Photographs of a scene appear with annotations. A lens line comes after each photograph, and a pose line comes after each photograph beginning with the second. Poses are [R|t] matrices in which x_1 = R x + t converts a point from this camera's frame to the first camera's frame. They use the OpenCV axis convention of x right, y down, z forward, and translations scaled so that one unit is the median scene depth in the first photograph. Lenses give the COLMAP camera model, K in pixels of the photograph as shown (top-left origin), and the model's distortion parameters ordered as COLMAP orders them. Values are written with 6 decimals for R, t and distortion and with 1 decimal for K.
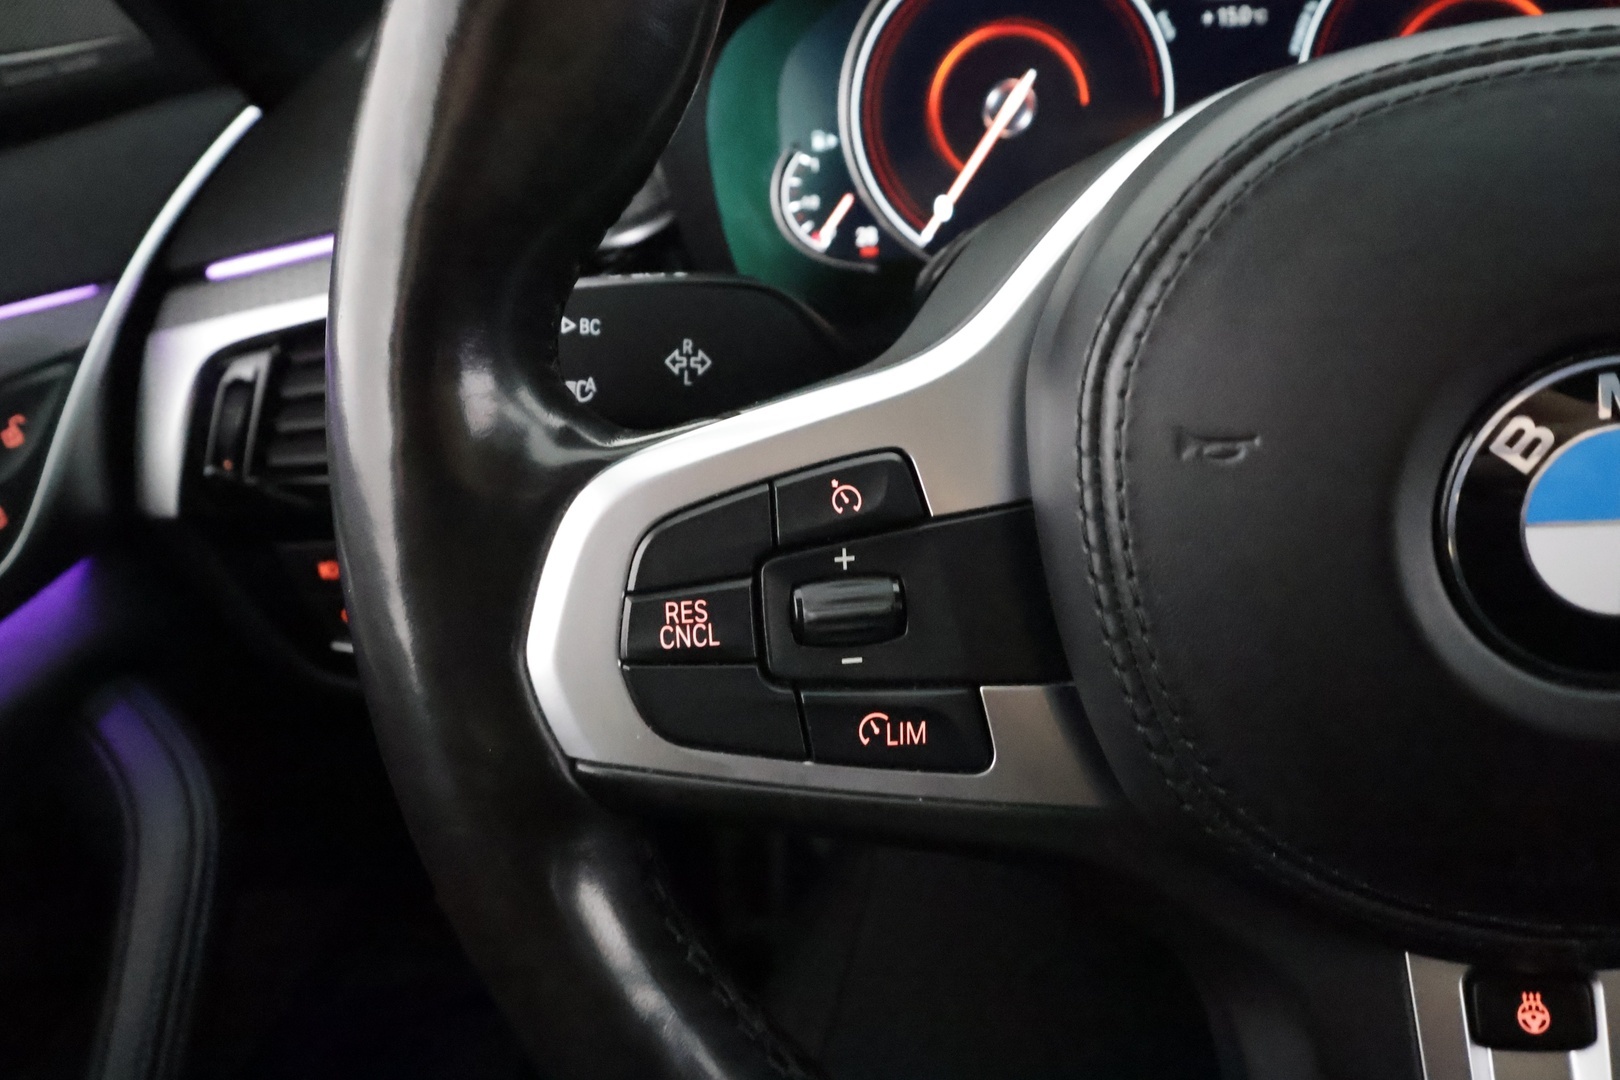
lens RADIAL K [[1275.2, 0, 815.2], [0, 1275.2, 553.2], [0, 0, 1]] dist [-0.001810, -0.000281]
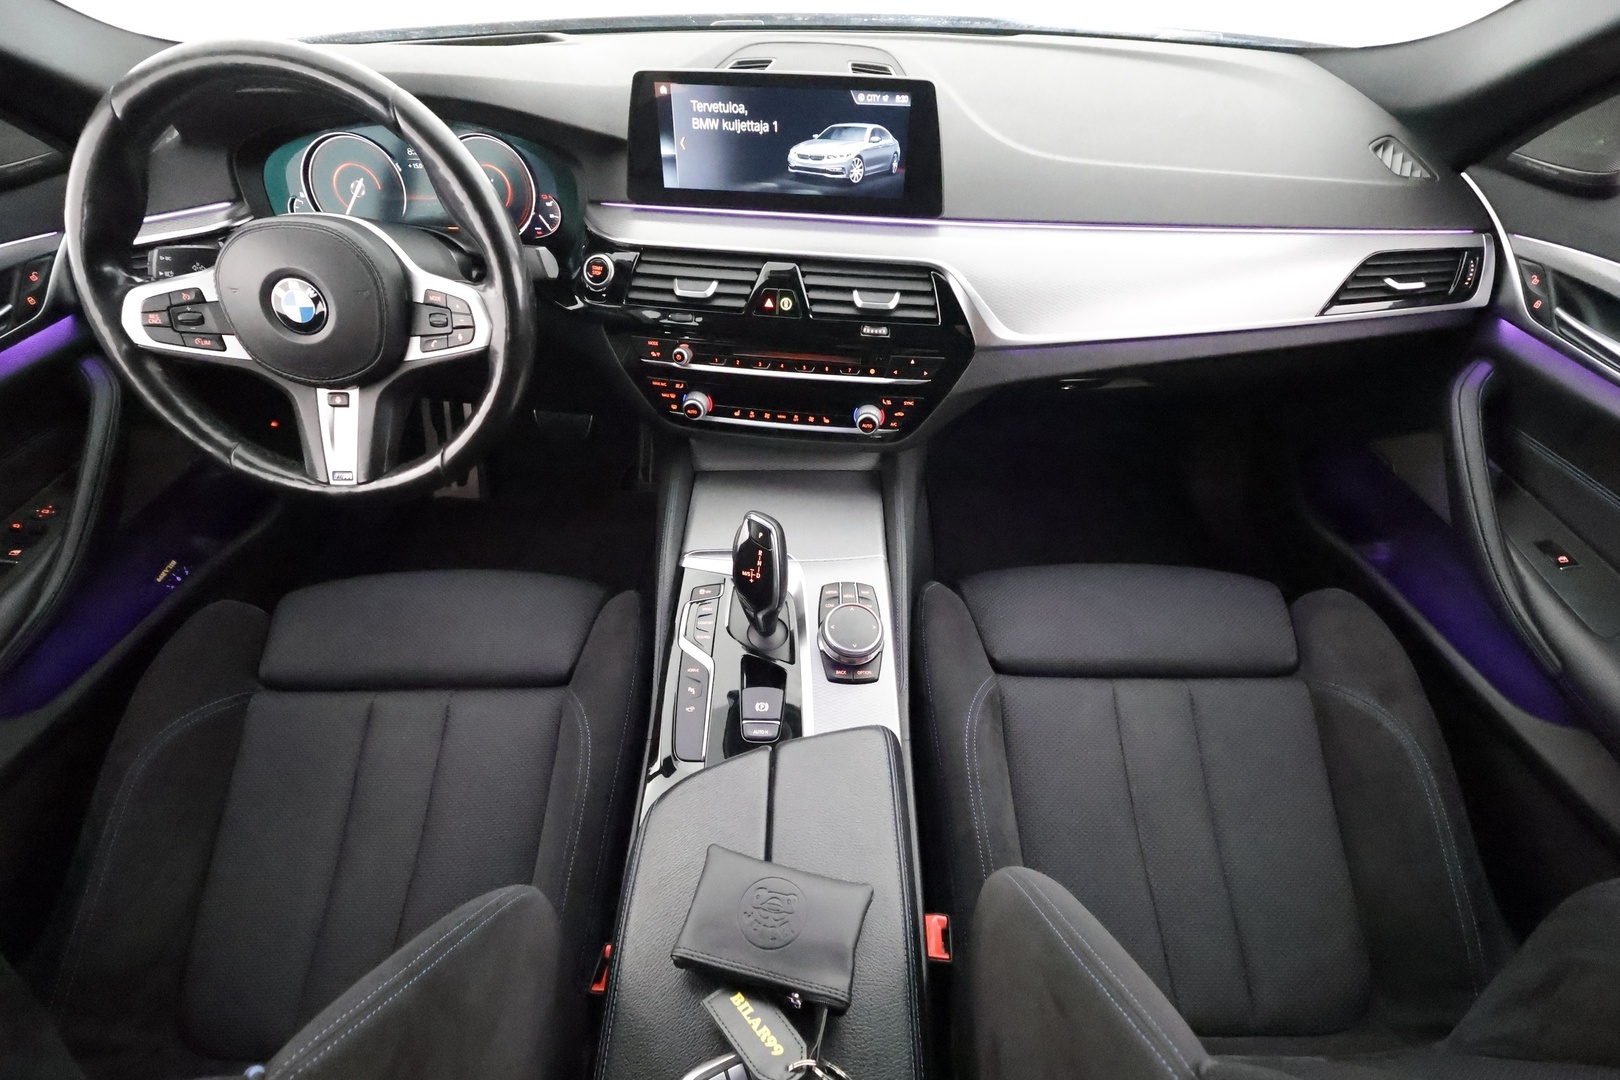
lens RADIAL K [[751.0, 0, 822.9], [0, 751.0, 542.6], [0, 0, 1]] dist [-0.007246, 0.004056]
pose [[0.989809, -0.003986, 0.142344, 1.145895], [-0.027922, 0.974772, 0.221450, 0.095343], [-0.139636, -0.223167, 0.964727, -1.367002]]
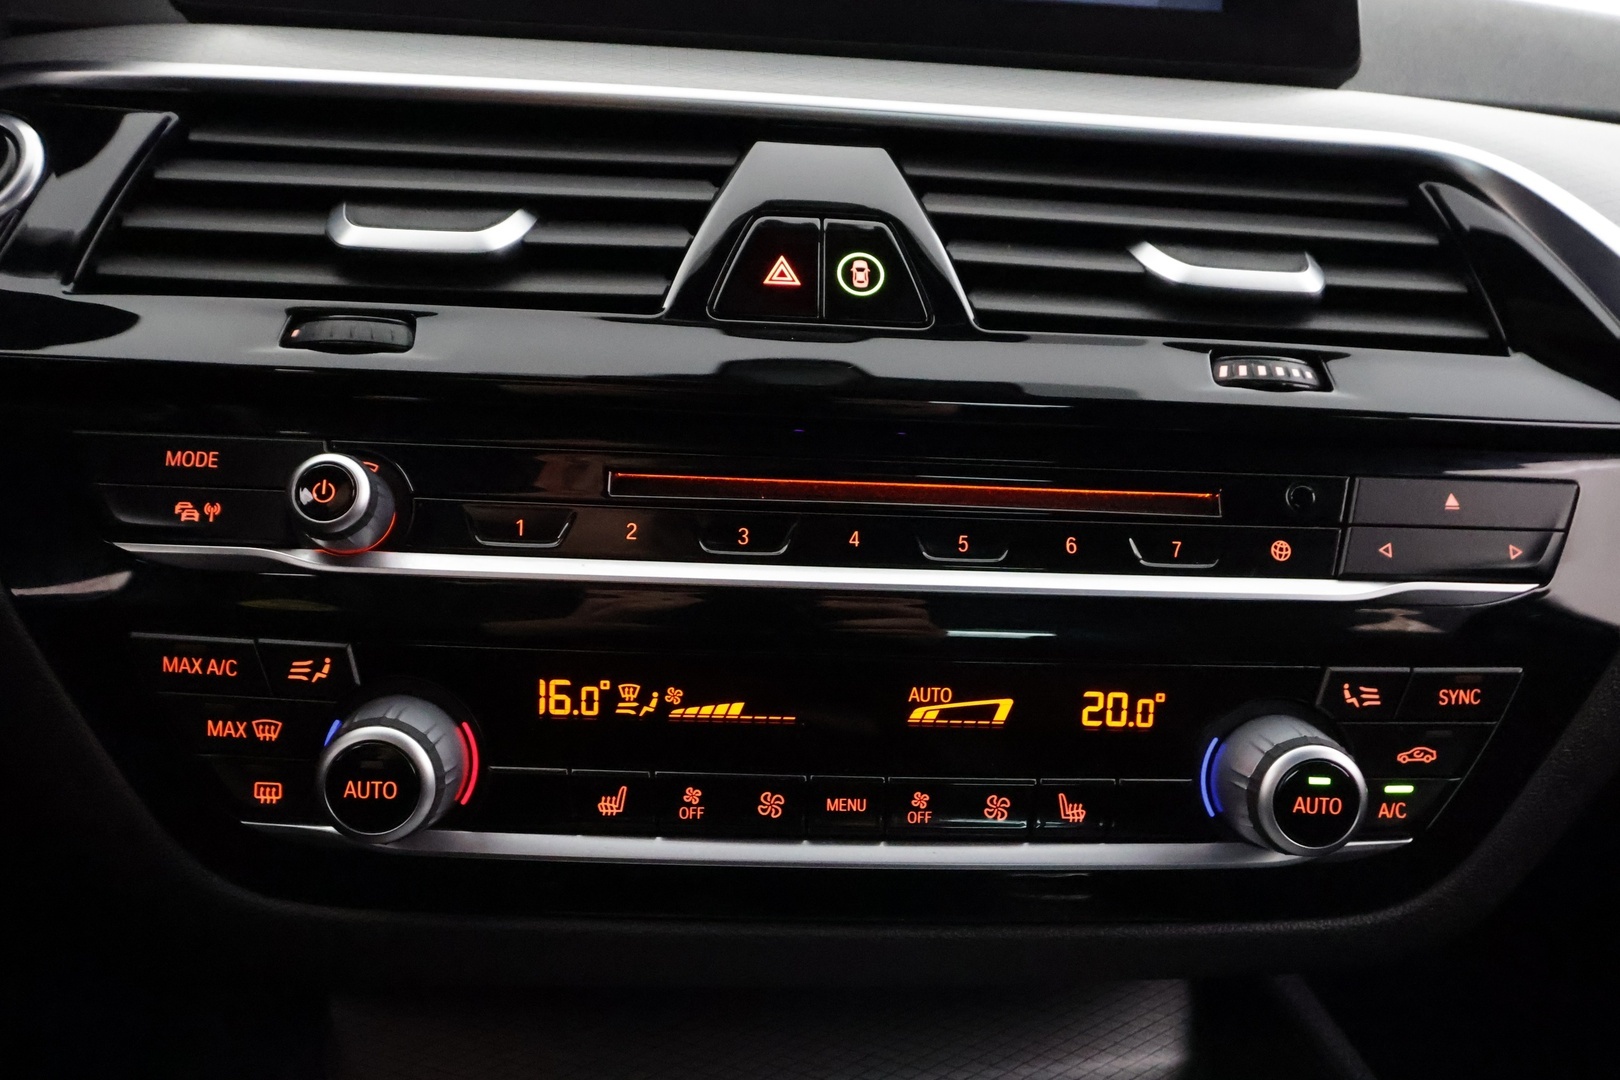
lens RADIAL K [[1275.2, 0, 826.6], [0, 1275.2, 545.9], [0, 0, 1]] dist [-0.001810, -0.000281]
pose [[0.944964, 0.071600, 0.319244, 1.089450], [0.038714, 0.944434, -0.326412, 0.308821], [-0.324876, 0.320807, 0.889684, 0.055157]]
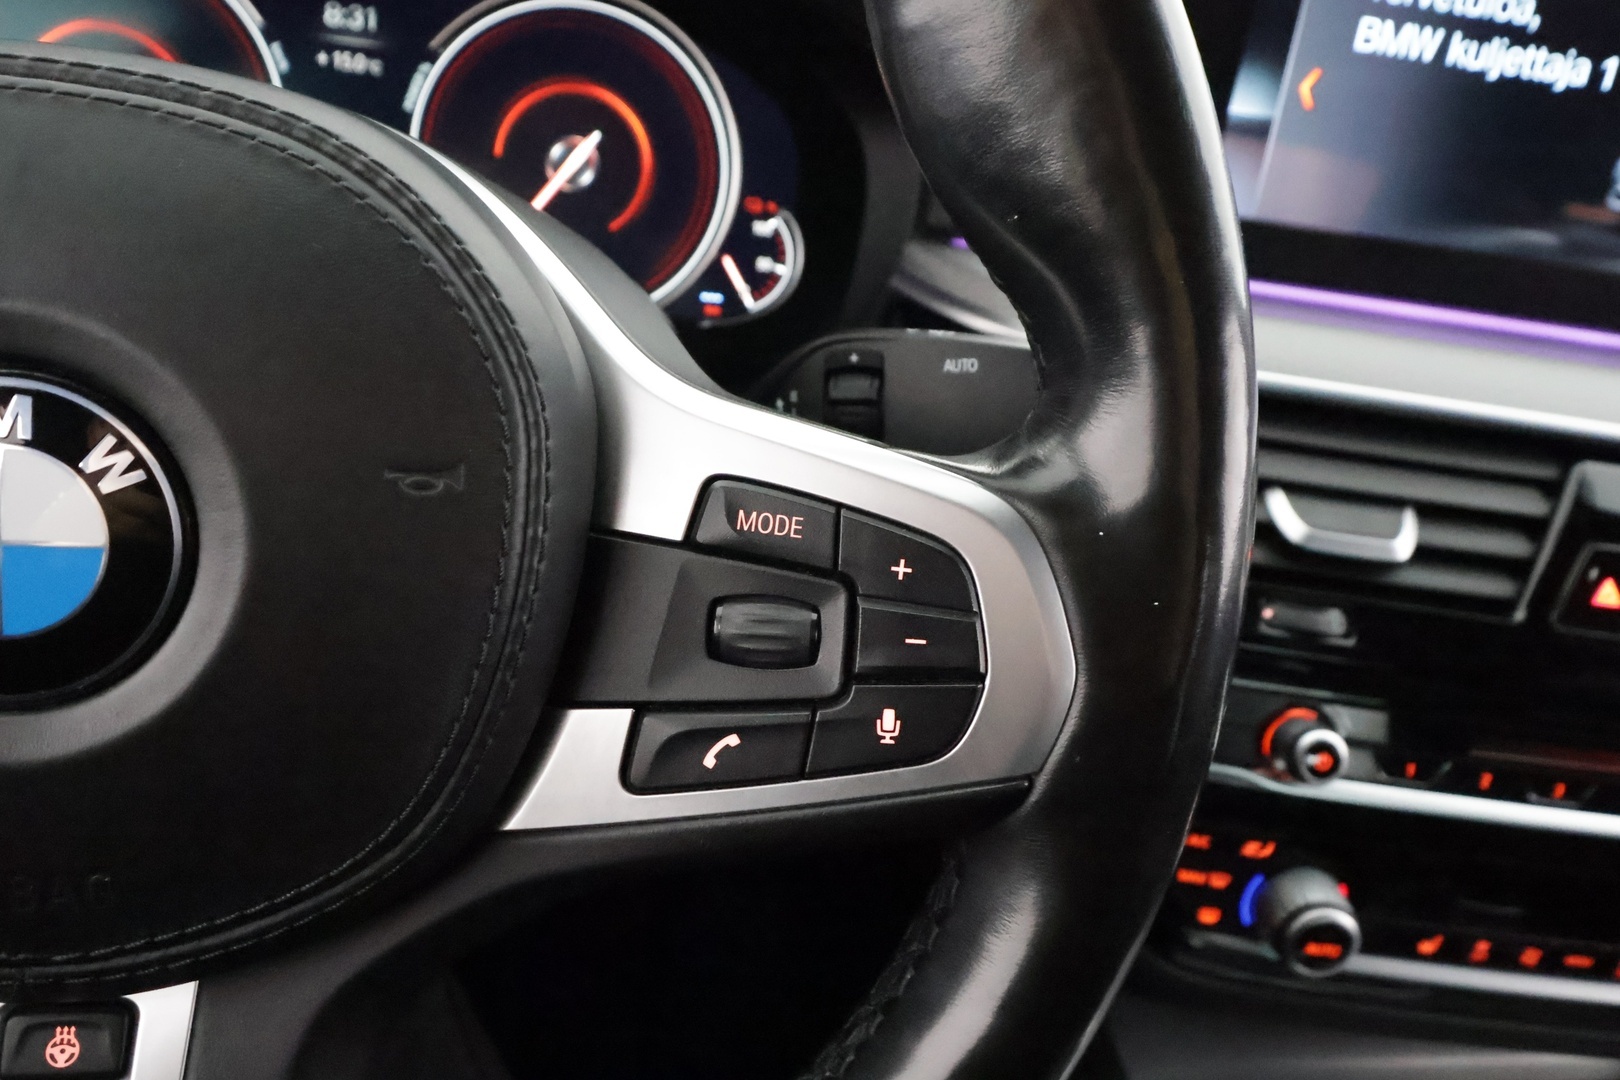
lens RADIAL K [[1275.2, 0, 820.3], [0, 1275.2, 538.5], [0, 0, 1]] dist [-0.001810, -0.000281]
pose [[0.940800, 0.093629, 0.325776, 0.394322], [-0.075588, 0.994843, -0.067632, -0.003037], [-0.330428, 0.039004, 0.943025, -0.068430]]
